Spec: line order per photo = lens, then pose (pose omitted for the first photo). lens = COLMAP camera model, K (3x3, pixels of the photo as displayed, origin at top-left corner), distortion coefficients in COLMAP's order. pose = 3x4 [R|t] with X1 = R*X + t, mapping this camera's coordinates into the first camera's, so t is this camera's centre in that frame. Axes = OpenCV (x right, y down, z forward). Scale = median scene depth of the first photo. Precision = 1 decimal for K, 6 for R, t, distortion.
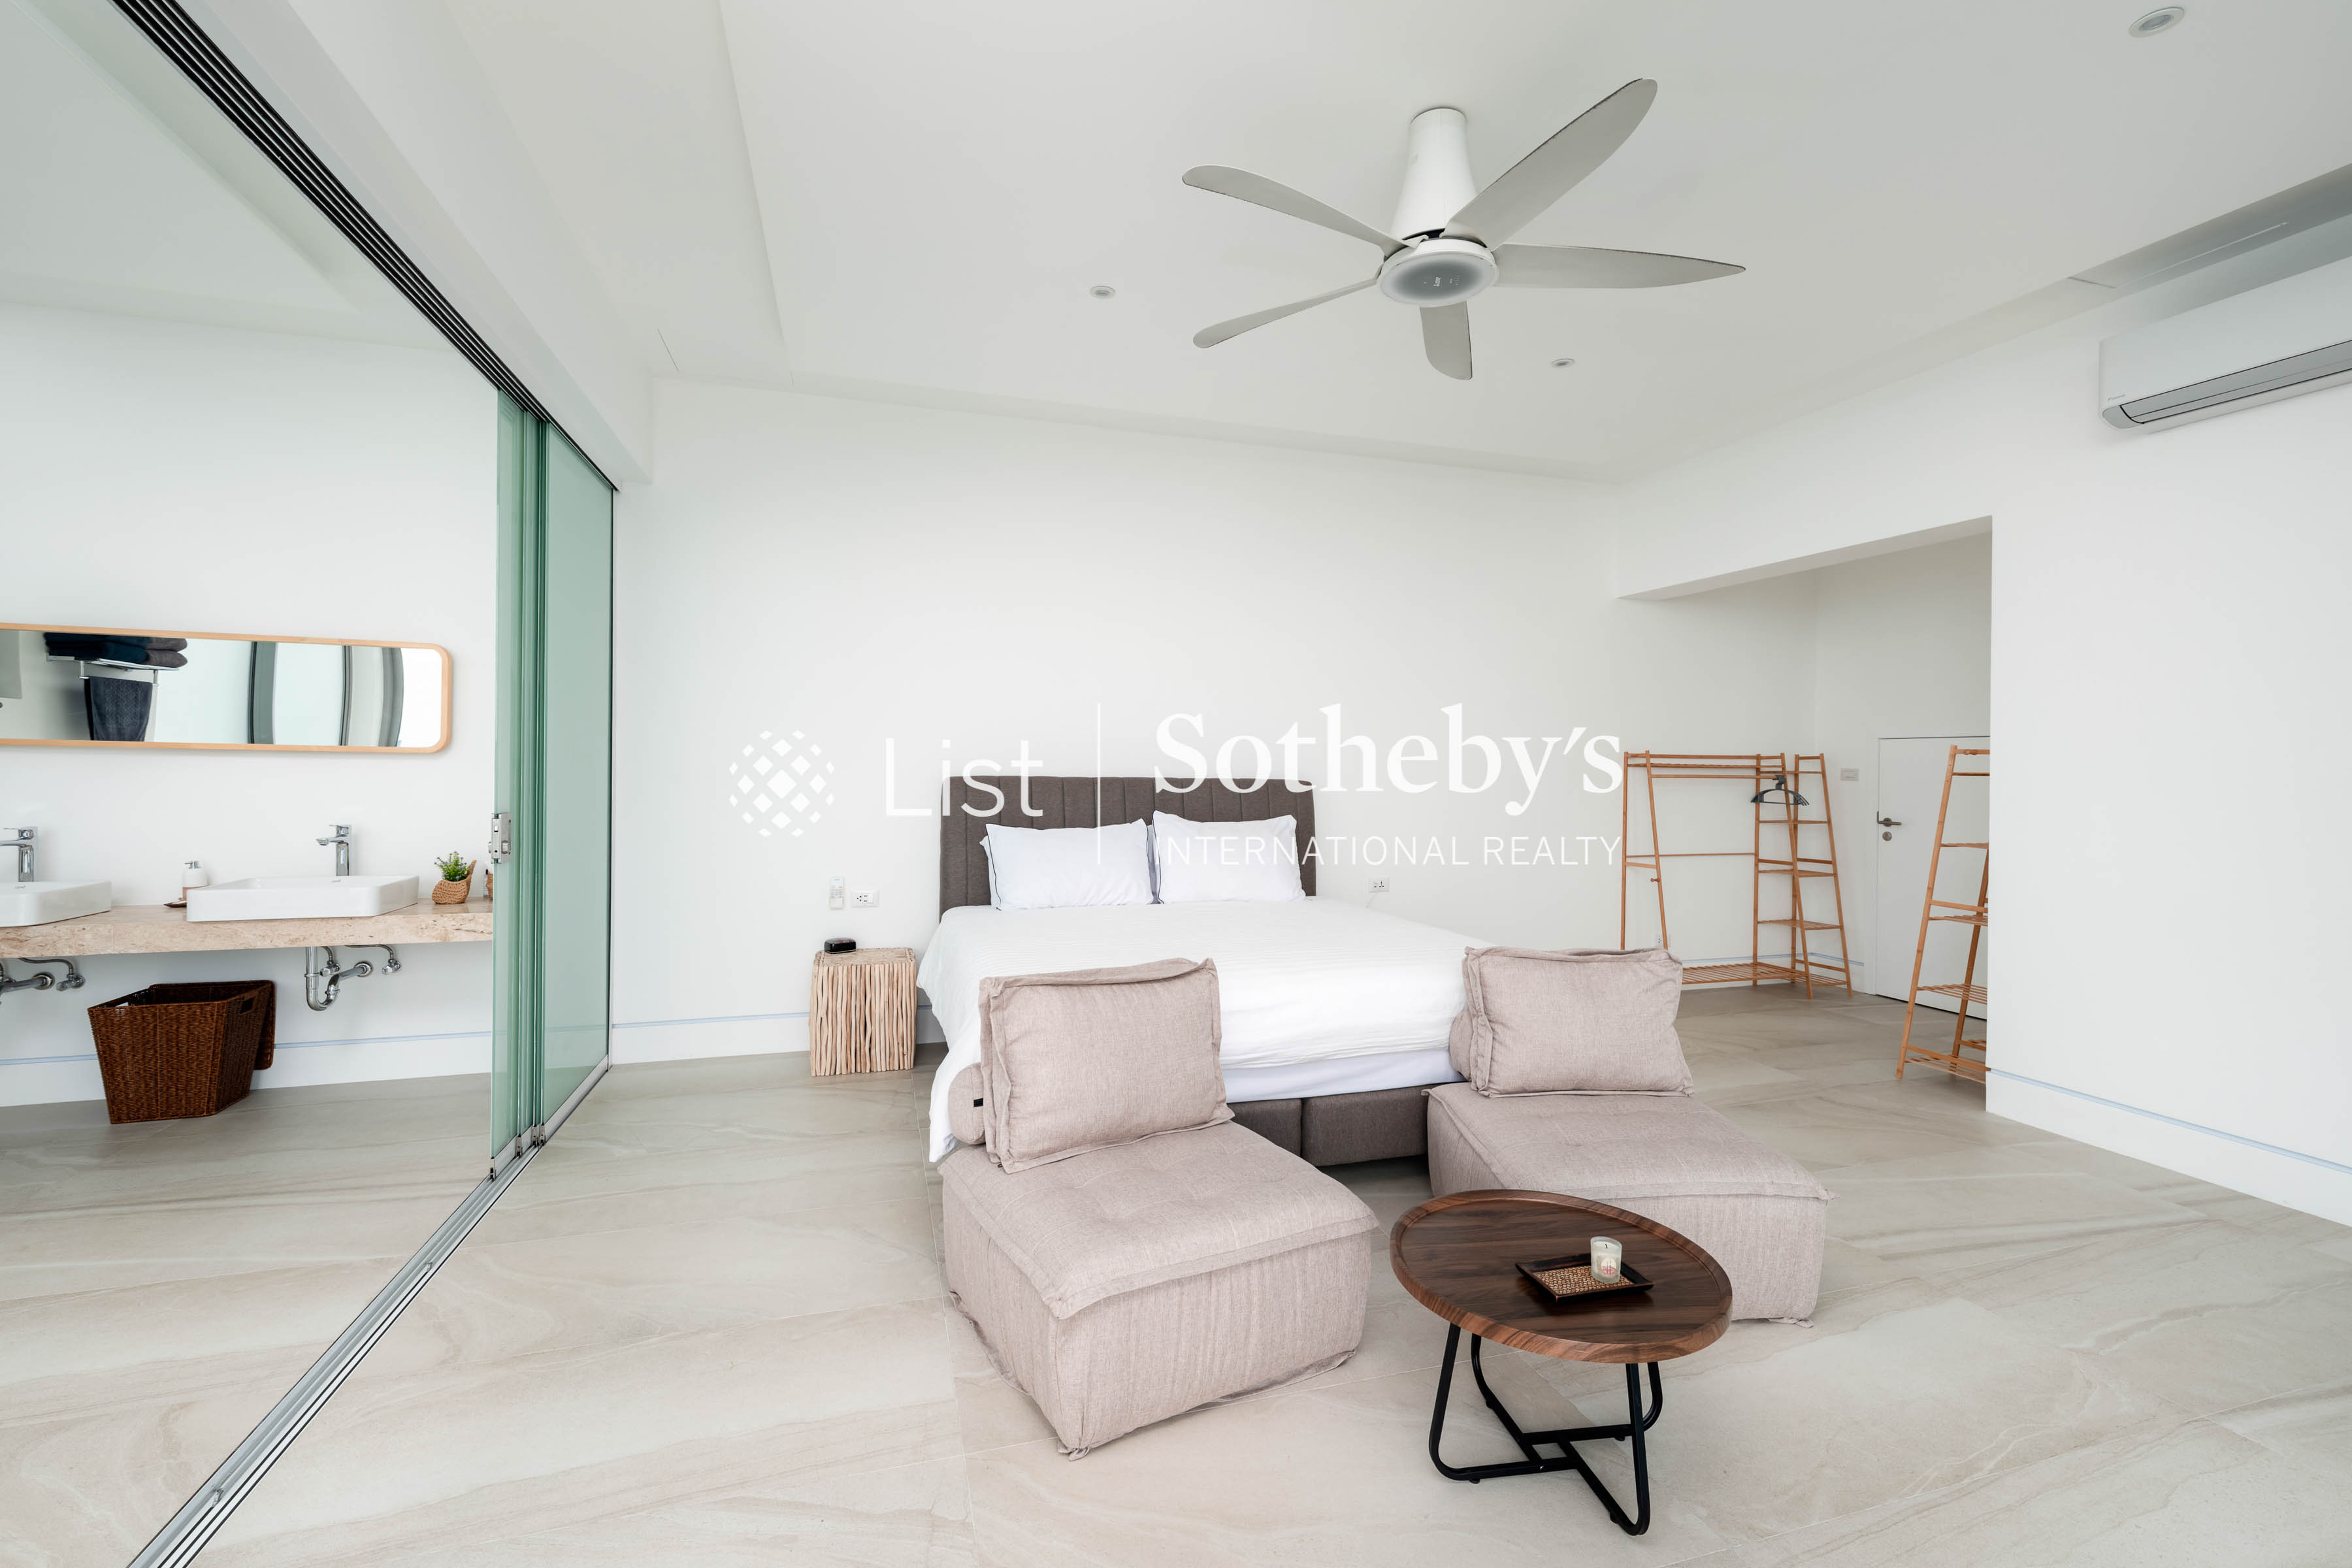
lens RADIAL K [[1063.0, 0, 1176.0], [0, 1063.0, 784.0], [0, 0, 1]] dist [0.000965, 0.000434]
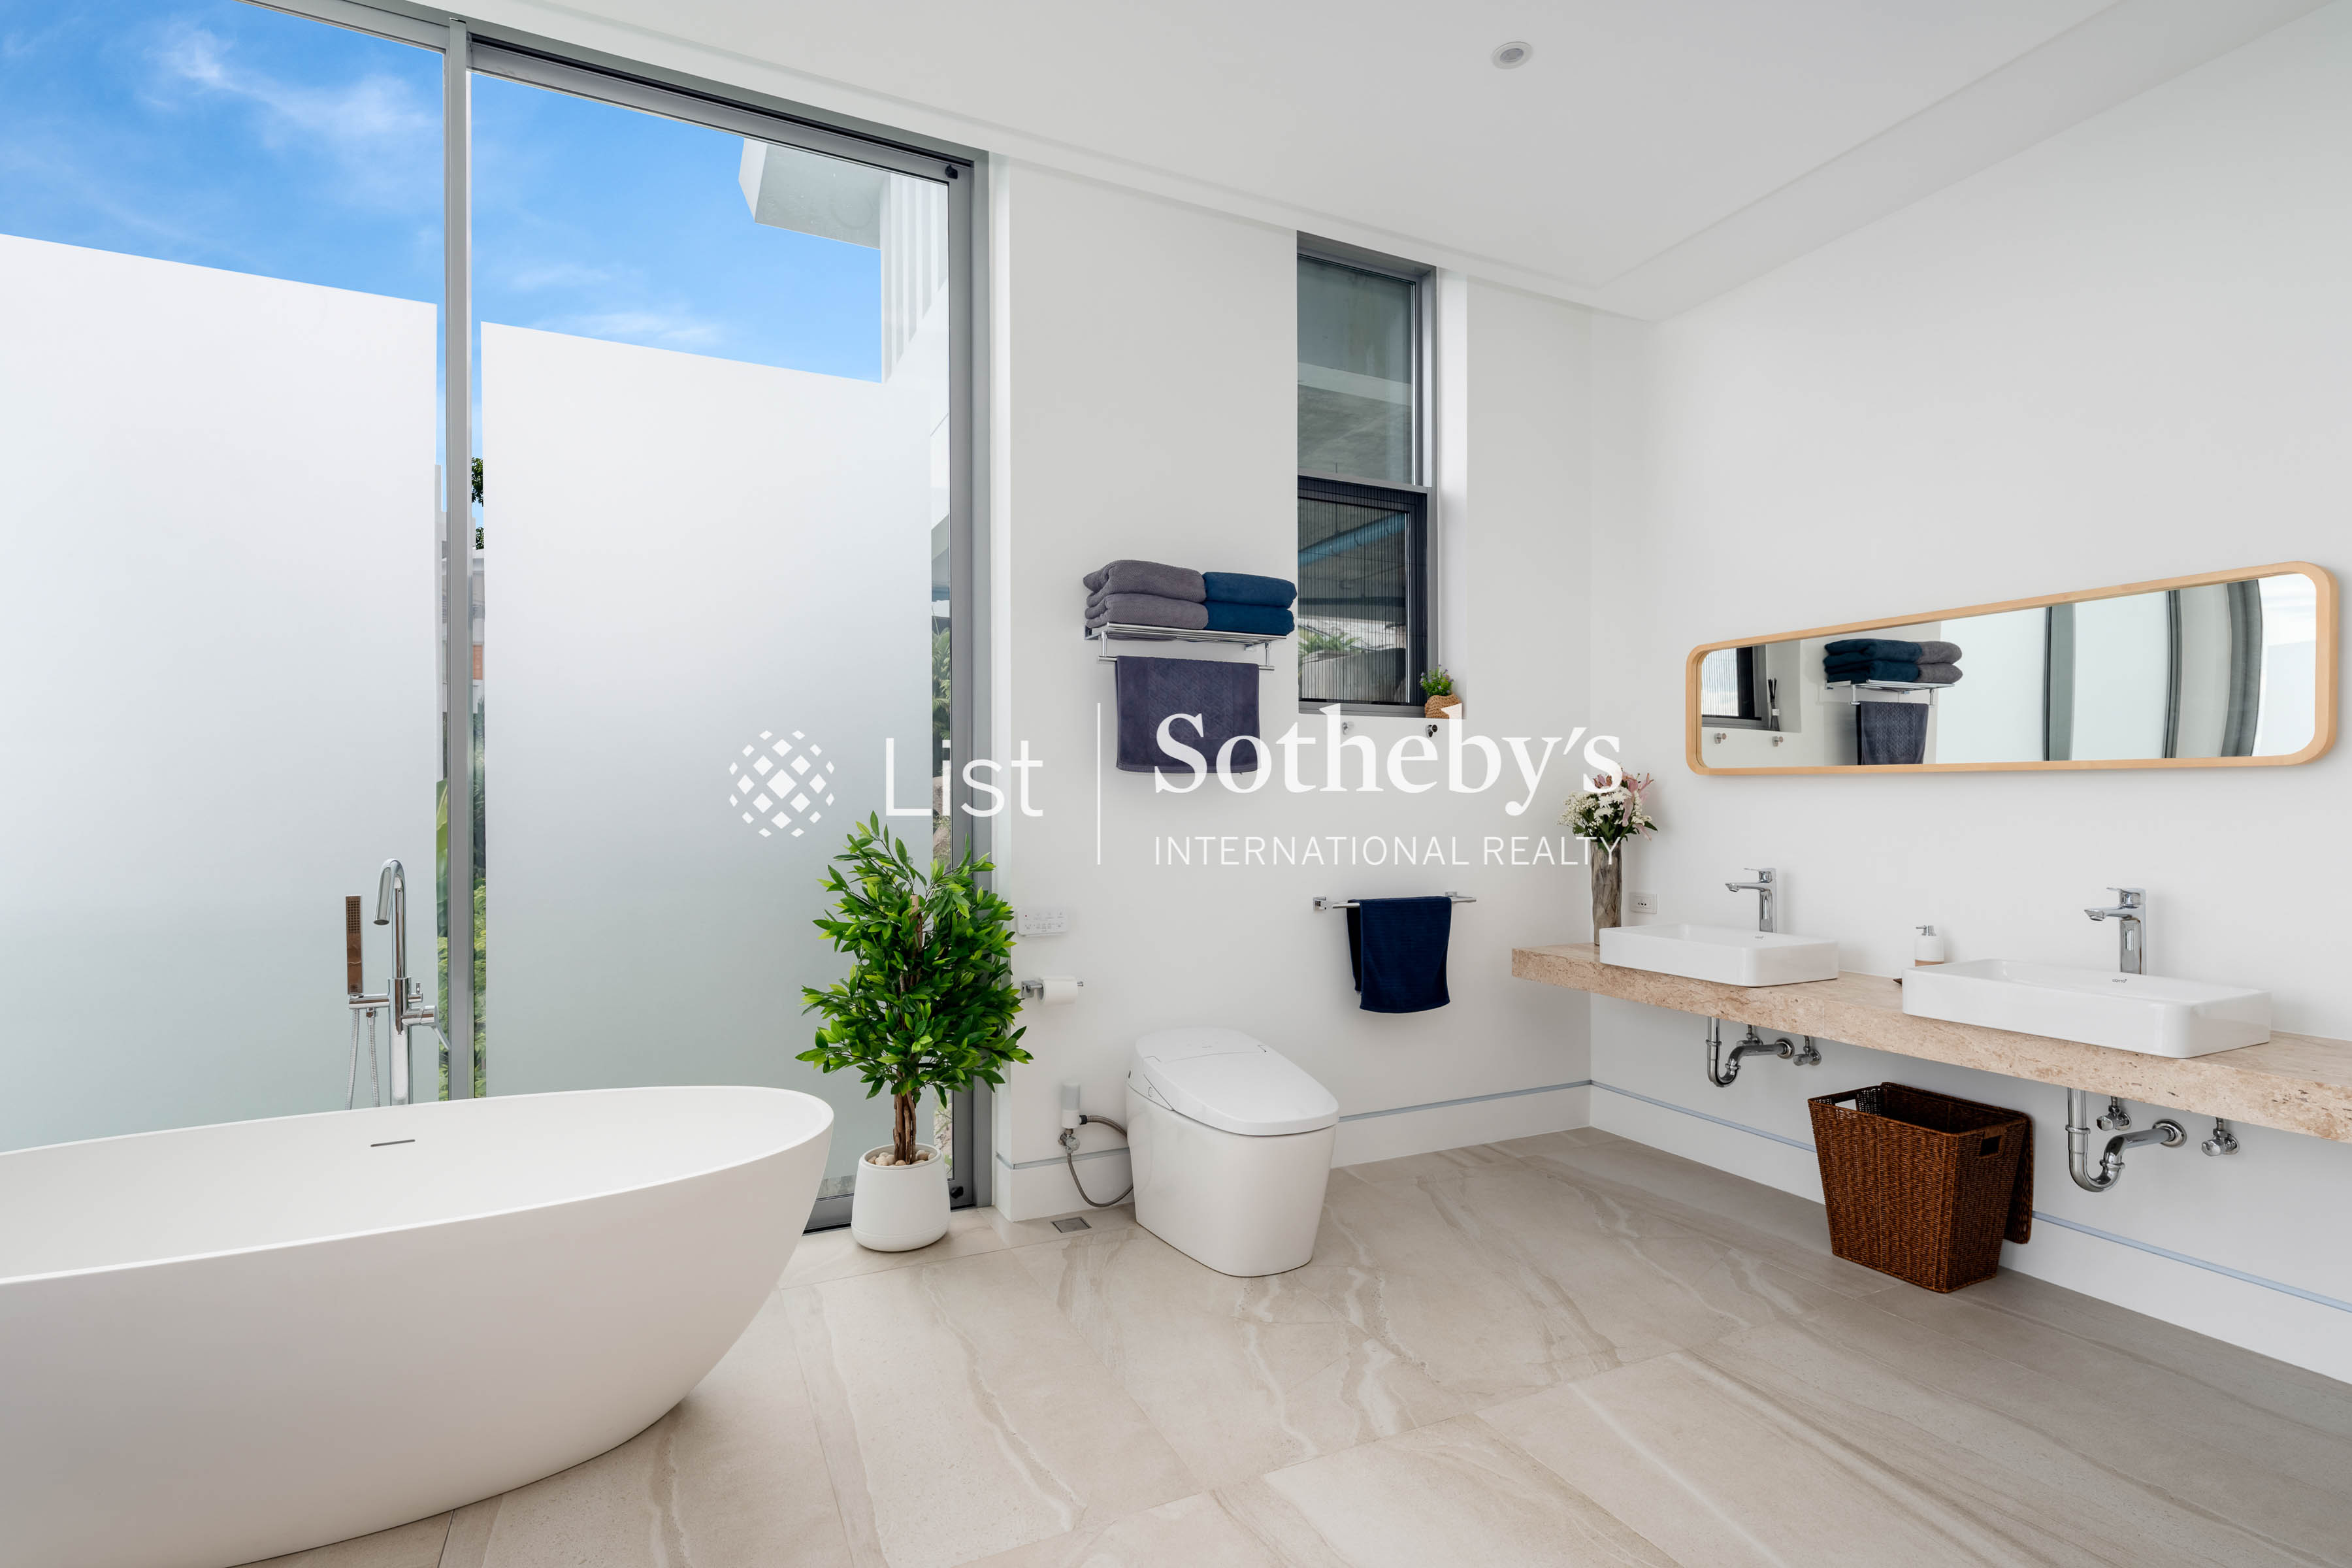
lens RADIAL K [[1130.9, 0, 1177.4], [0, 1130.9, 808.6], [0, 0, 1]] dist [0.001136, 0.000360]
pose [[0.154886, -0.002603, -0.987929, -0.233540], [0.006535, 0.999977, -0.001610, -0.009686], [0.987911, -0.006207, 0.154900, 0.368848]]
